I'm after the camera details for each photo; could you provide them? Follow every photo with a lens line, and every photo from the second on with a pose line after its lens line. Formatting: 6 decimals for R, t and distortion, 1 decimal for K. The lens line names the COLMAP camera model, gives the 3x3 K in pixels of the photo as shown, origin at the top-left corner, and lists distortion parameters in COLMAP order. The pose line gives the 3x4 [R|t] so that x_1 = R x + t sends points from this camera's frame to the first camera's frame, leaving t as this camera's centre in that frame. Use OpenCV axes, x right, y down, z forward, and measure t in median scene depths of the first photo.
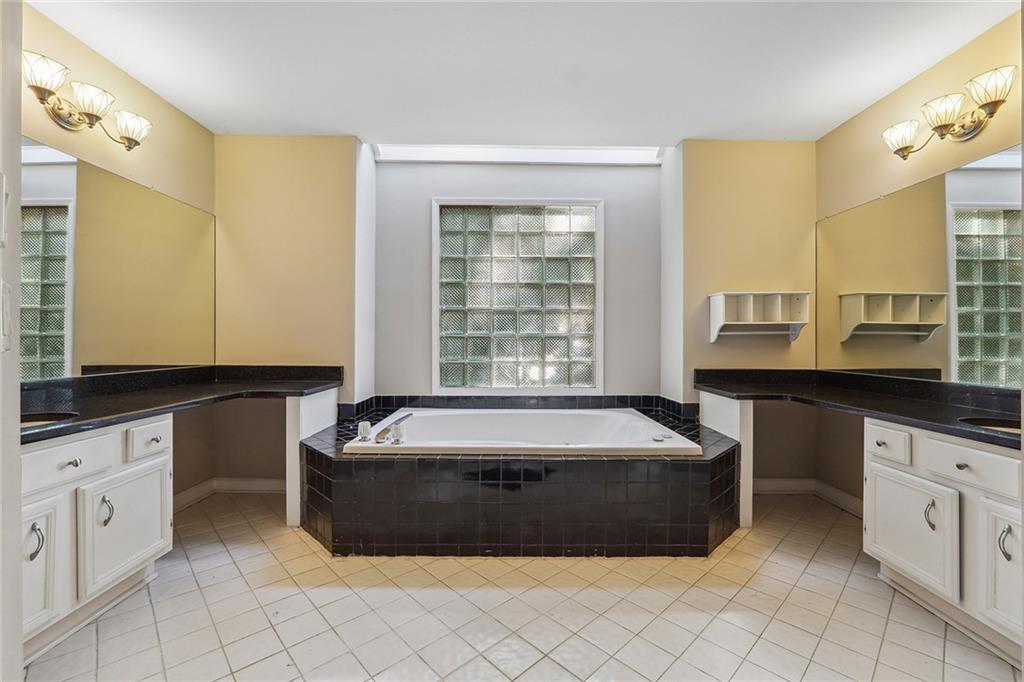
lens RADIAL K [[436.1, 0, 509.8], [0, 436.1, 338.2], [0, 0, 1]] dist [-0.015965, 0.004380]
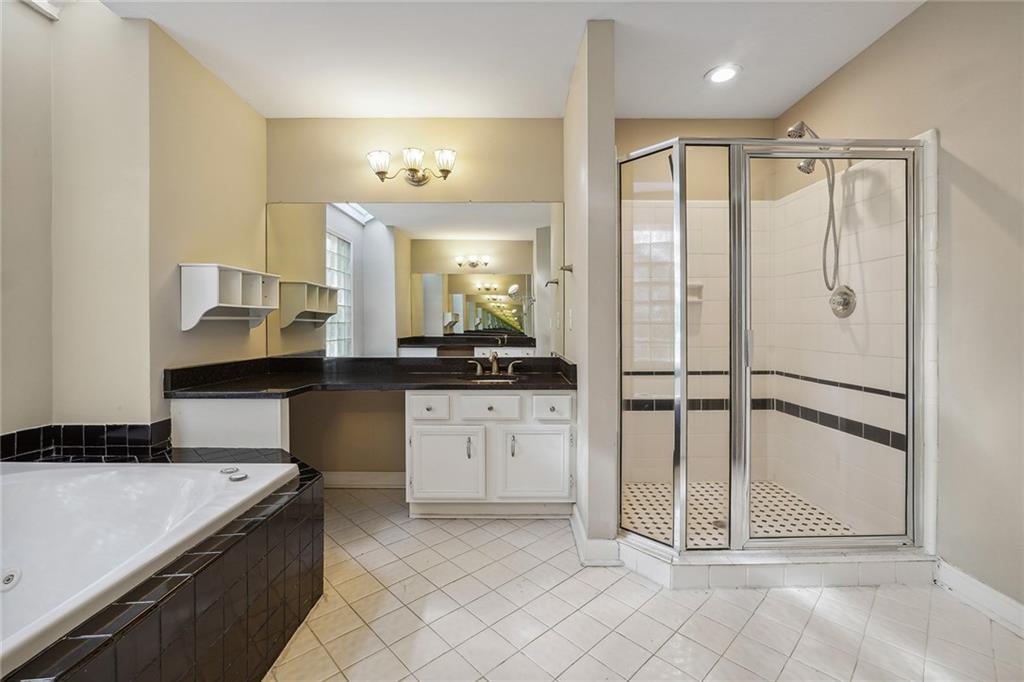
lens RADIAL K [[436.1, 0, 510.9], [0, 436.1, 327.9], [0, 0, 1]] dist [-0.015965, 0.004380]
pose [[0.002734, -0.007715, 0.999966, -0.253220], [-0.003352, 0.999965, 0.007724, -0.001853], [-0.999991, -0.003373, 0.002708, 0.462622]]
